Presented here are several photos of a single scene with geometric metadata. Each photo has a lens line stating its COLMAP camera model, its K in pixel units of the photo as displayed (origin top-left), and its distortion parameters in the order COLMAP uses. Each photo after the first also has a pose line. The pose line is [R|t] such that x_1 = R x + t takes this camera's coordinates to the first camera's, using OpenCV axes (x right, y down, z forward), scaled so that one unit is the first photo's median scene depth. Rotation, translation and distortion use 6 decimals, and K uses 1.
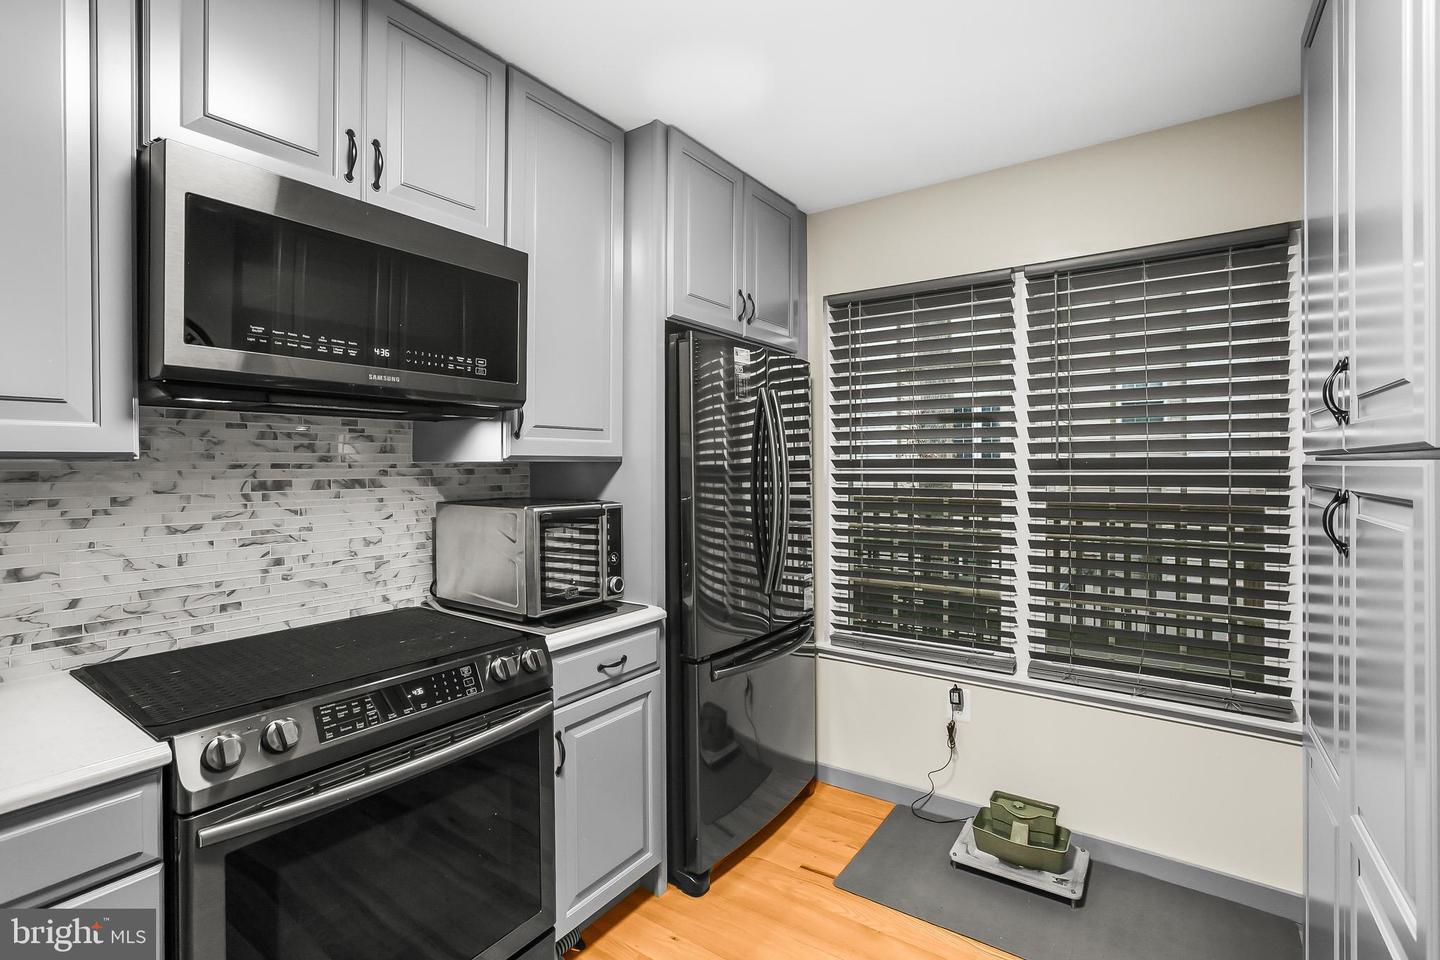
lens RADIAL K [[670.2, 0, 727.5], [0, 670.2, 465.7], [0, 0, 1]] dist [-0.037214, 0.017026]
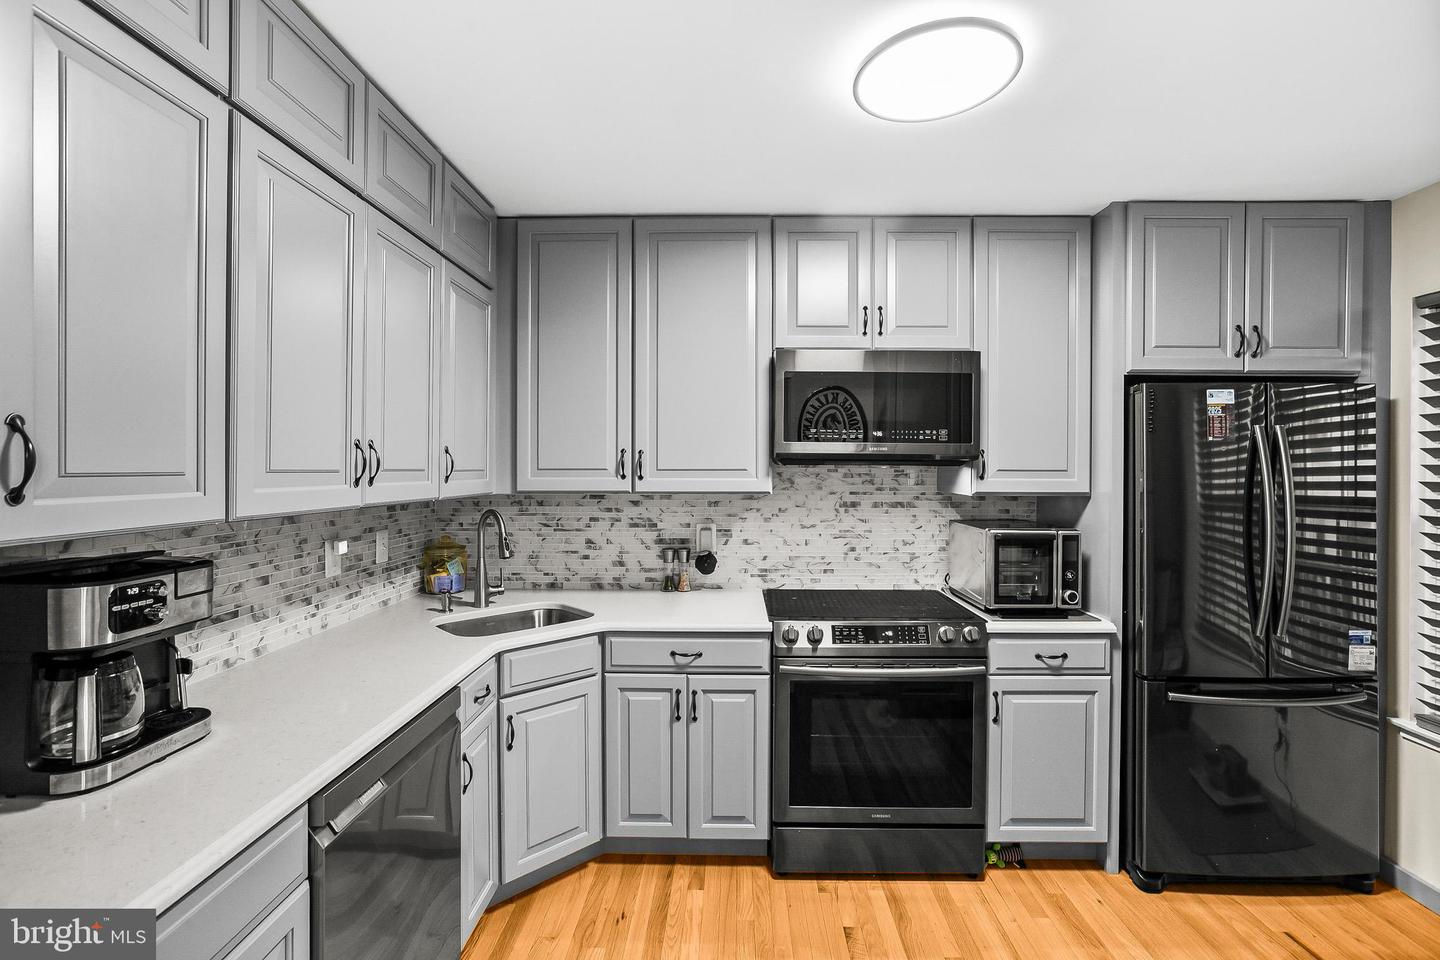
lens RADIAL K [[670.2, 0, 711.4], [0, 670.2, 469.4], [0, 0, 1]] dist [-0.037214, 0.017026]
pose [[0.548188, 0.009204, -0.836305, 0.621408], [-0.006923, 0.999955, 0.006467, -0.076637], [0.836327, 0.002244, 0.548227, -0.281211]]
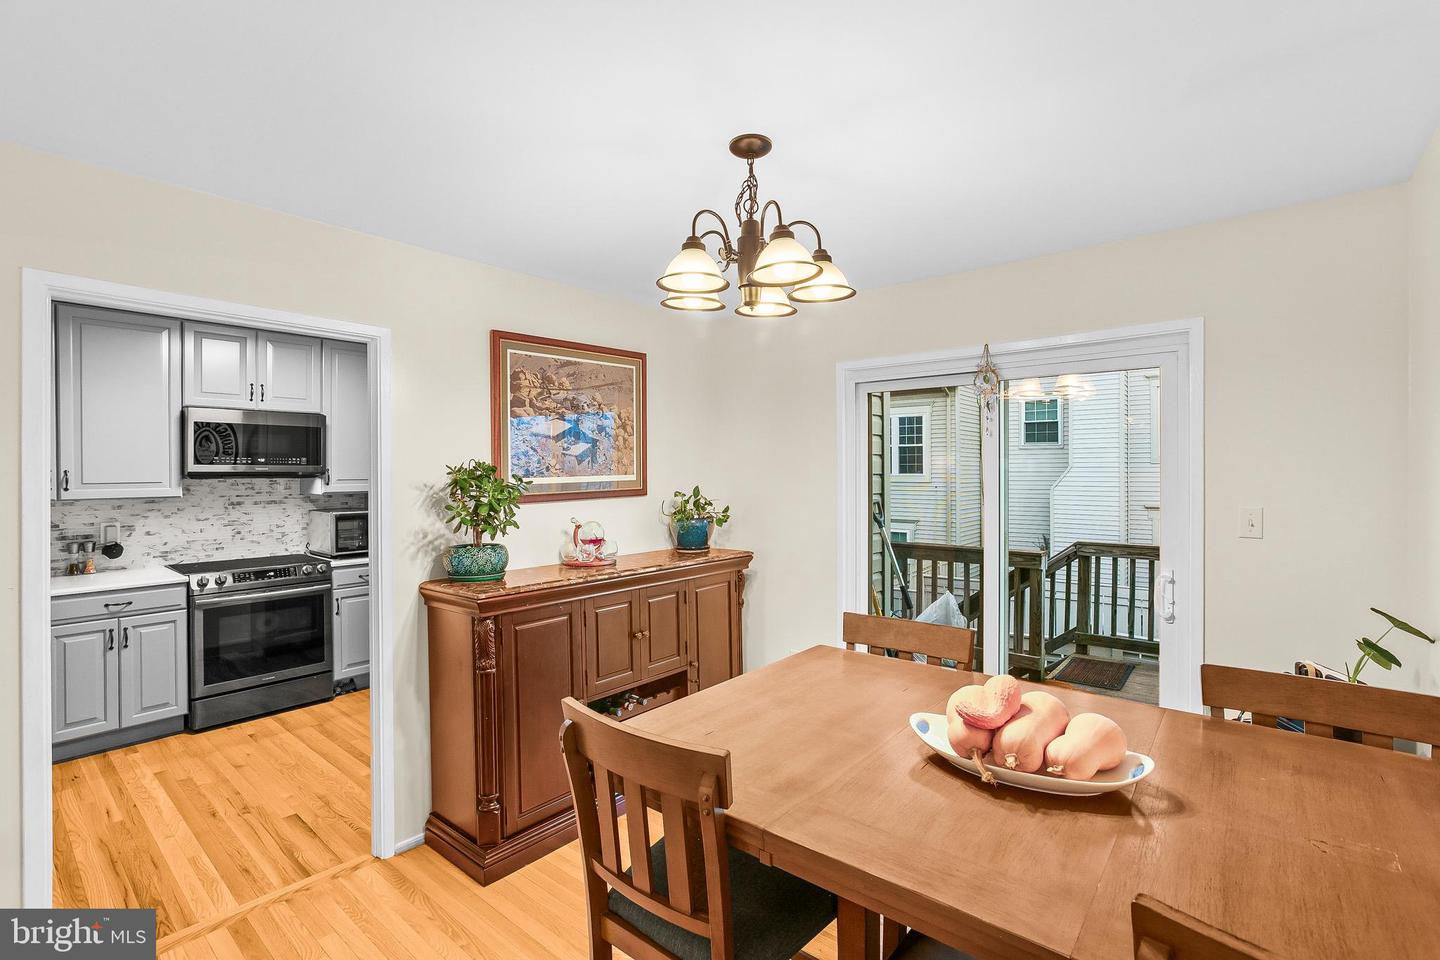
lens RADIAL K [[670.2, 0, 730.2], [0, 670.2, 472.9], [0, 0, 1]] dist [-0.037214, 0.017026]
pose [[0.996392, 0.000147, -0.084870, 1.622540], [0.000026, 0.999998, 0.002043, -0.105865], [0.084870, -0.002038, 0.996390, -1.574707]]
